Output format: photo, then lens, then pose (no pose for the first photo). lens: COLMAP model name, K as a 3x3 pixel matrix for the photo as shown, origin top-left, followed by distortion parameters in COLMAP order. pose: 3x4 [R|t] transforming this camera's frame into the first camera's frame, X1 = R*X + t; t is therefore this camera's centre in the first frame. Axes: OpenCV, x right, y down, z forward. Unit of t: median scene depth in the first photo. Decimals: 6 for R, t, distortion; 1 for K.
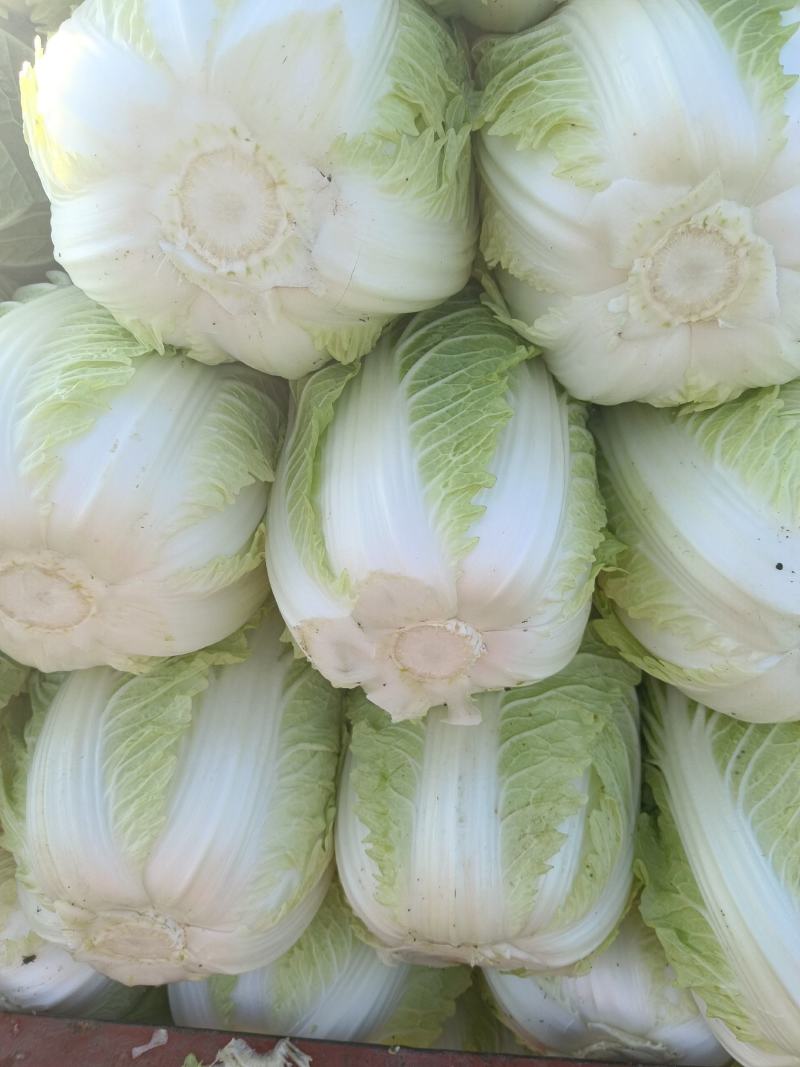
lens RADIAL K [[752.2, 0, 400.0], [0, 752.2, 533.5], [0, 0, 1]] dist [-0.009552, 0.001097]
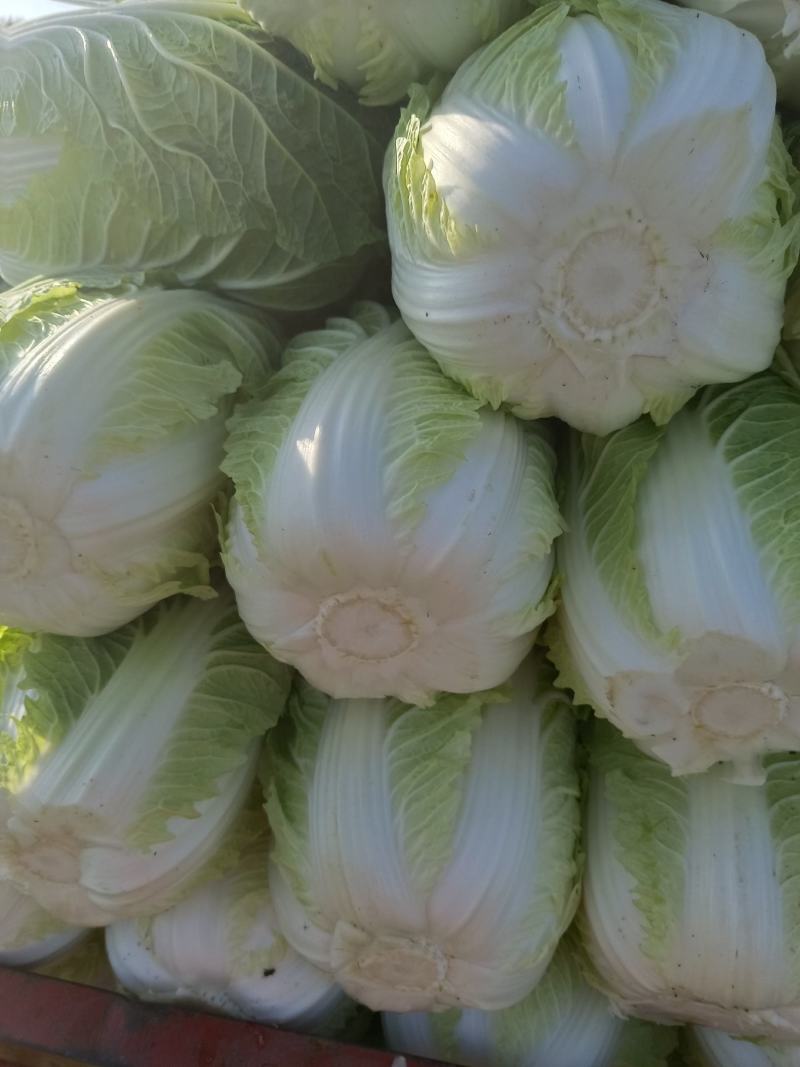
lens RADIAL K [[747.3, 0, 400.0], [0, 747.3, 533.5], [0, 0, 1]] dist [-0.008310, 0.001108]
pose [[0.994857, 0.065129, -0.077573, -0.336800], [-0.068286, 0.996912, -0.038771, -0.012203], [0.074808, 0.043869, 0.996233, -0.051374]]
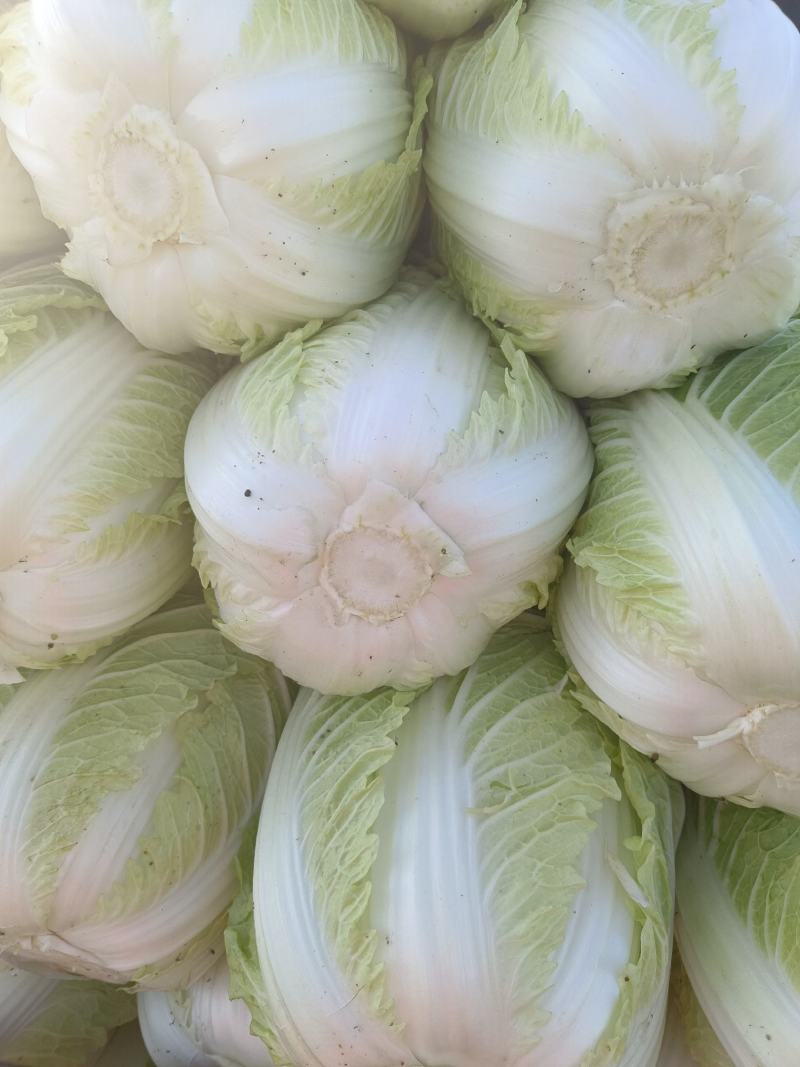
lens RADIAL K [[747.3, 0, 400.0], [0, 747.3, 533.5], [0, 0, 1]] dist [-0.008310, 0.001108]
pose [[0.995984, 0.007165, -0.089246, 0.688566], [-0.017131, 0.993626, -0.111414, 0.170986], [0.087879, 0.112495, 0.989759, 0.102966]]
